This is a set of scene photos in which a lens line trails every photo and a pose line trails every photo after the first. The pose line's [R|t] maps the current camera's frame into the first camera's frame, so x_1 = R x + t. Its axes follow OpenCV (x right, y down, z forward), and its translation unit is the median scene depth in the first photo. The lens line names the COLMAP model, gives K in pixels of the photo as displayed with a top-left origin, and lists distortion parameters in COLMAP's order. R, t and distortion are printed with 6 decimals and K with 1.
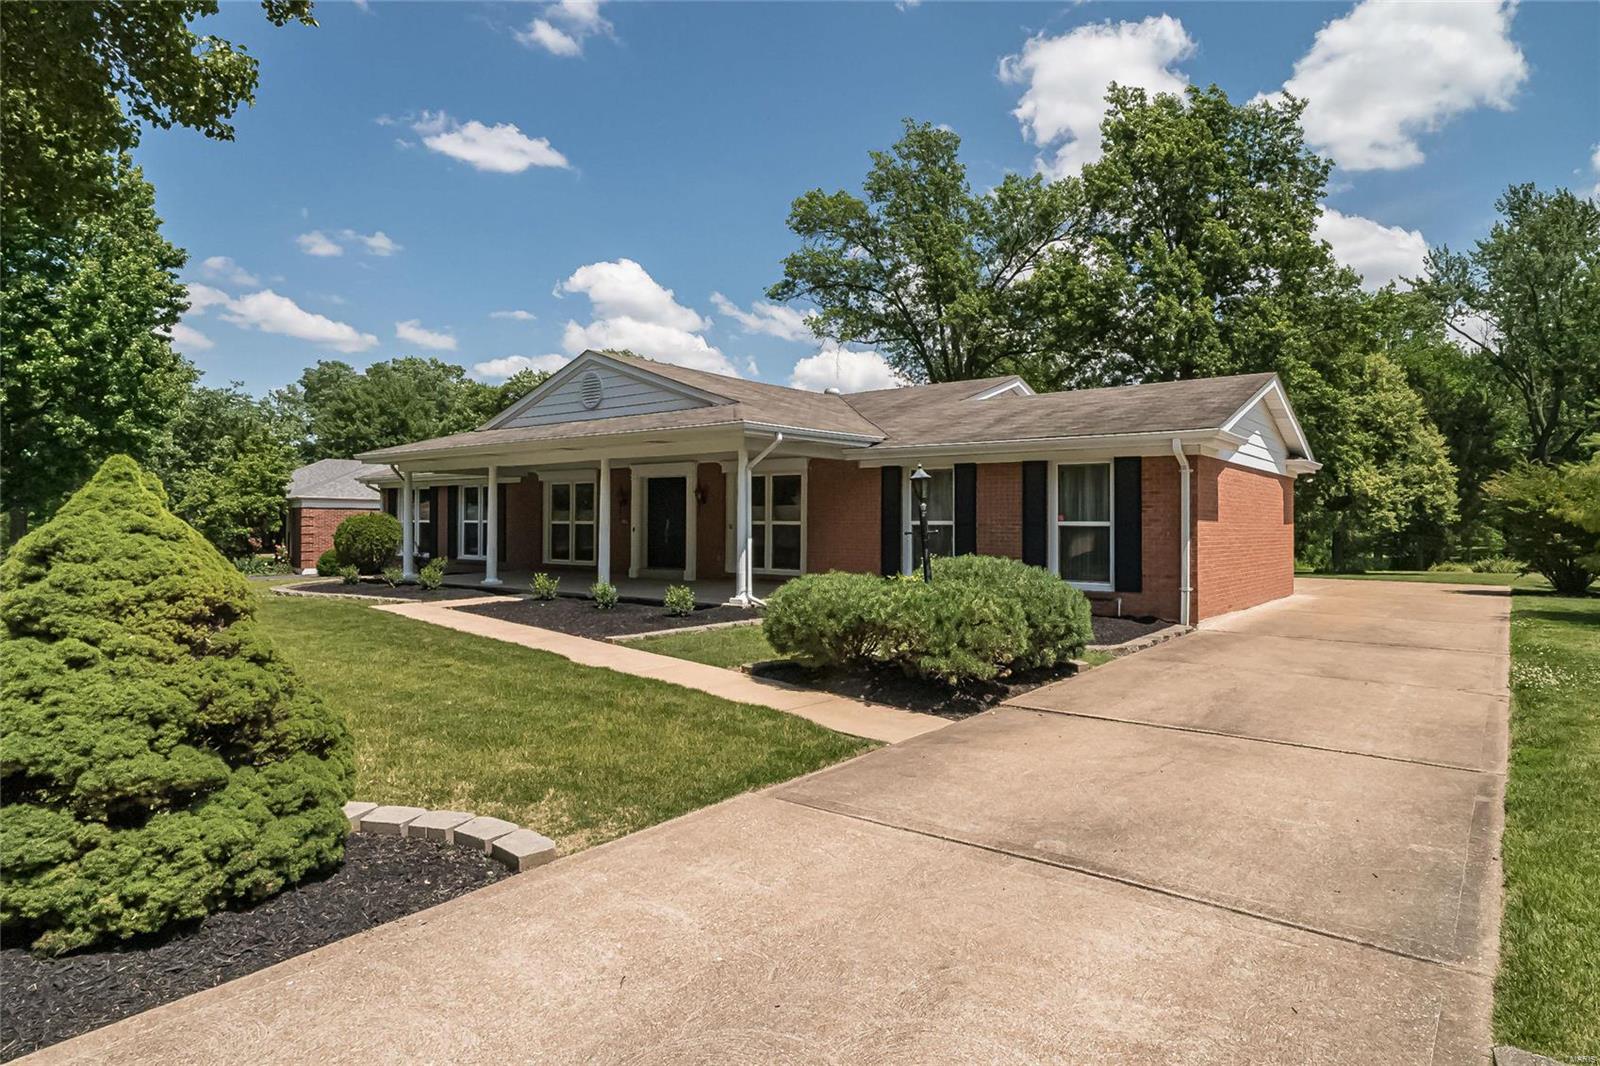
lens RADIAL K [[859.6, 0, 813.8], [0, 859.6, 525.3], [0, 0, 1]] dist [-0.012142, 0.000018]
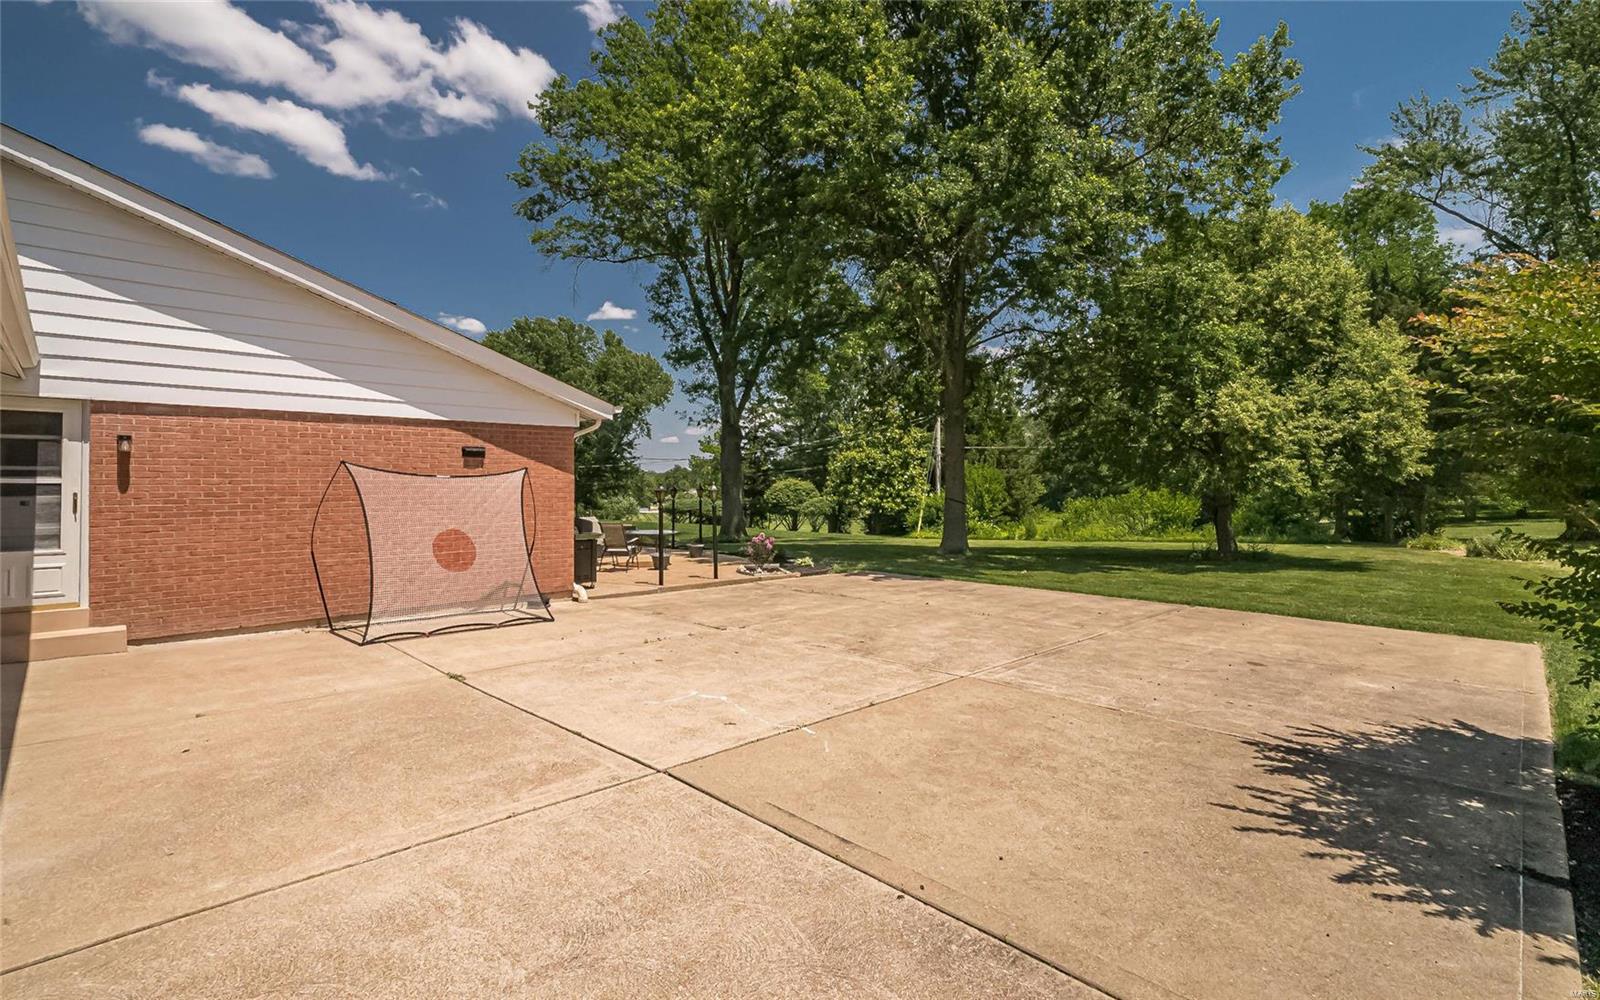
lens RADIAL K [[752.5, 0, 747.4], [0, 752.5, 478.1], [0, 0, 1]] dist [-0.005648, 0.002729]
pose [[0.992334, -0.003719, -0.123530, 0.363568], [0.002085, 0.999909, -0.013349, 0.002245], [0.123568, 0.012989, 0.992251, 0.445307]]
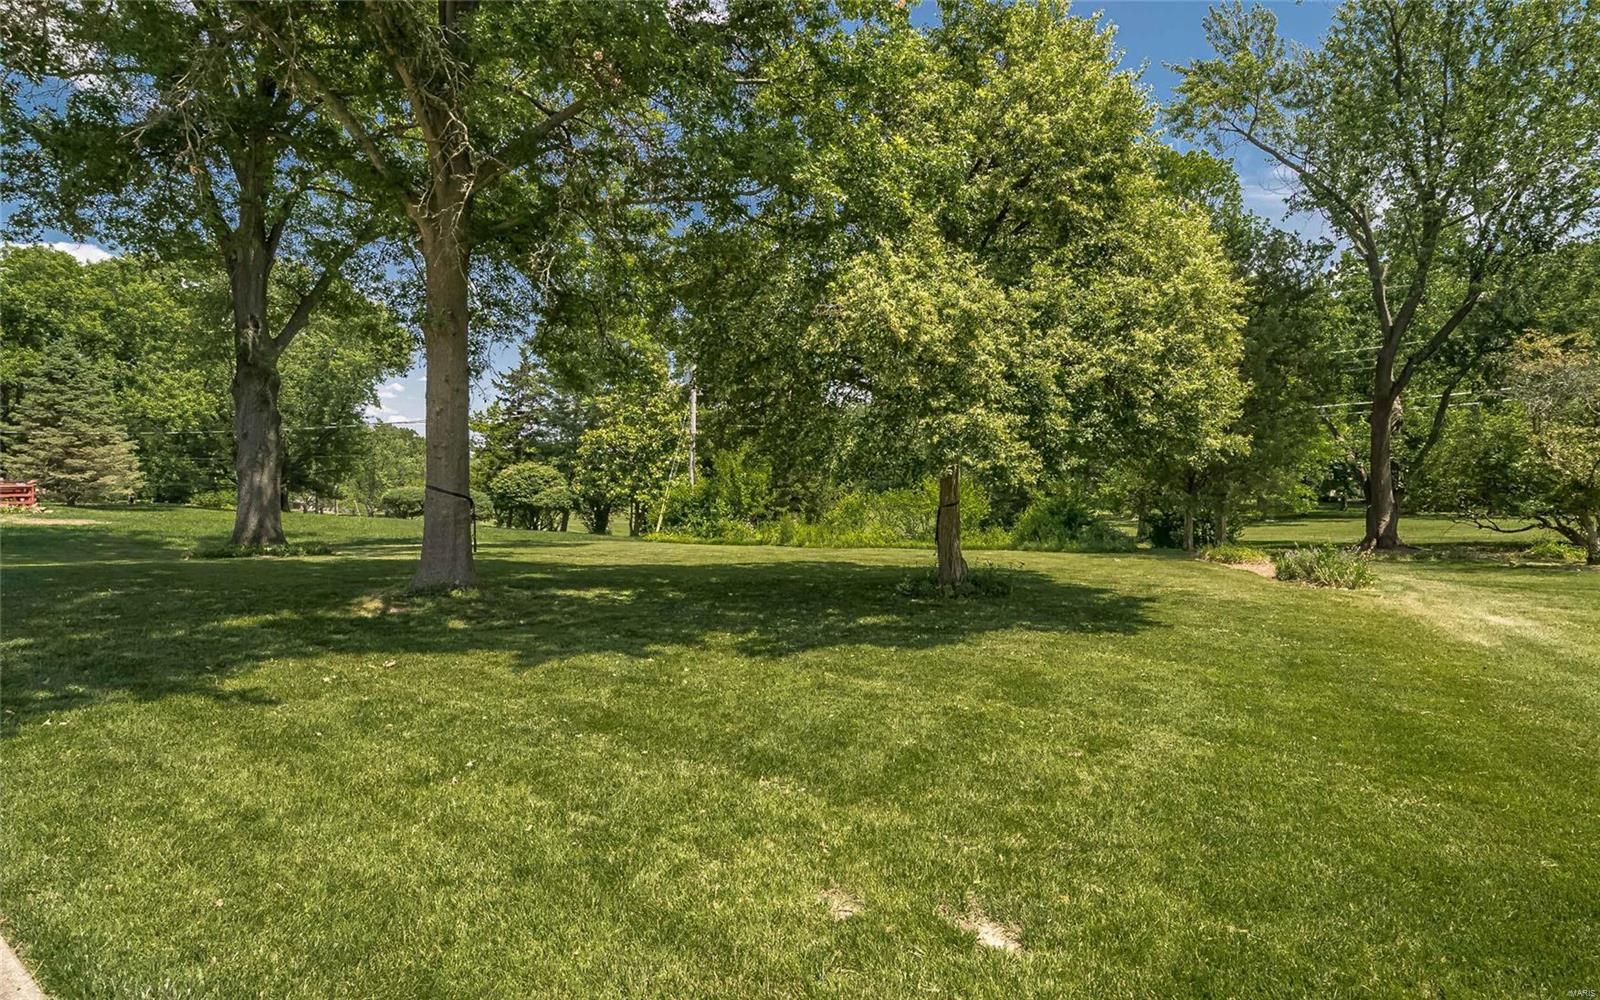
lens RADIAL K [[752.5, 0, 803.0], [0, 752.5, 500.8], [0, 0, 1]] dist [-0.005648, 0.002729]
pose [[0.994861, 0.010059, 0.100750, 0.565114], [-0.012723, 0.999585, 0.025834, 0.006734], [-0.100448, -0.026983, 0.994576, 0.739337]]
